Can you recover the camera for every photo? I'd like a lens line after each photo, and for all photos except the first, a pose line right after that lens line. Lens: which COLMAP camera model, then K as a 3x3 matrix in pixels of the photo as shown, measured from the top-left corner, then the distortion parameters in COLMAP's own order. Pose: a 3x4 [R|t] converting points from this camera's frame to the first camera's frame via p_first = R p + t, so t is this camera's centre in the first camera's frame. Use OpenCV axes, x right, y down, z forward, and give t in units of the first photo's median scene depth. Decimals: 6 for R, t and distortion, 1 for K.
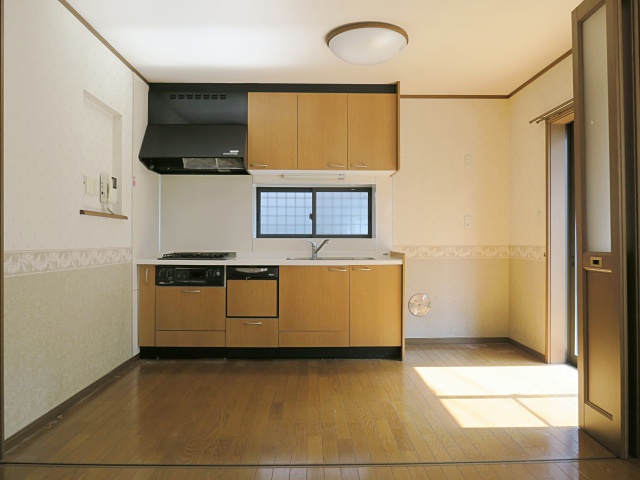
lens RADIAL K [[492.2, 0, 319.1], [0, 492.2, 242.5], [0, 0, 1]] dist [-0.012590, 0.008171]
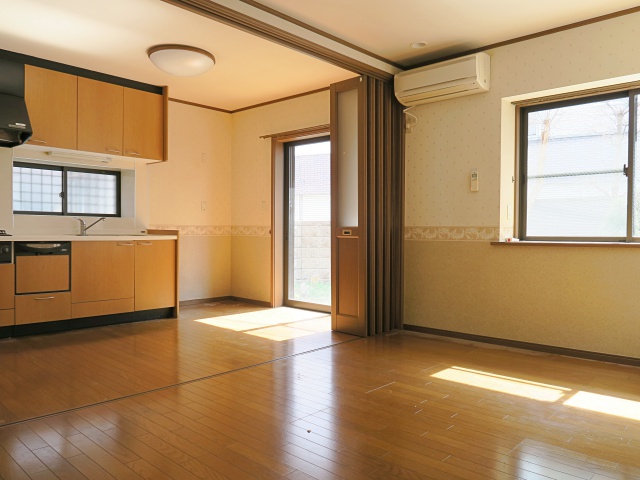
lens RADIAL K [[492.2, 0, 316.7], [0, 492.2, 235.0], [0, 0, 1]] dist [-0.012590, 0.008171]
pose [[0.704628, 0.001529, 0.709575, -0.429382], [-0.010301, 0.999914, 0.008075, 0.018927], [-0.709502, -0.012999, 0.704584, -0.097837]]
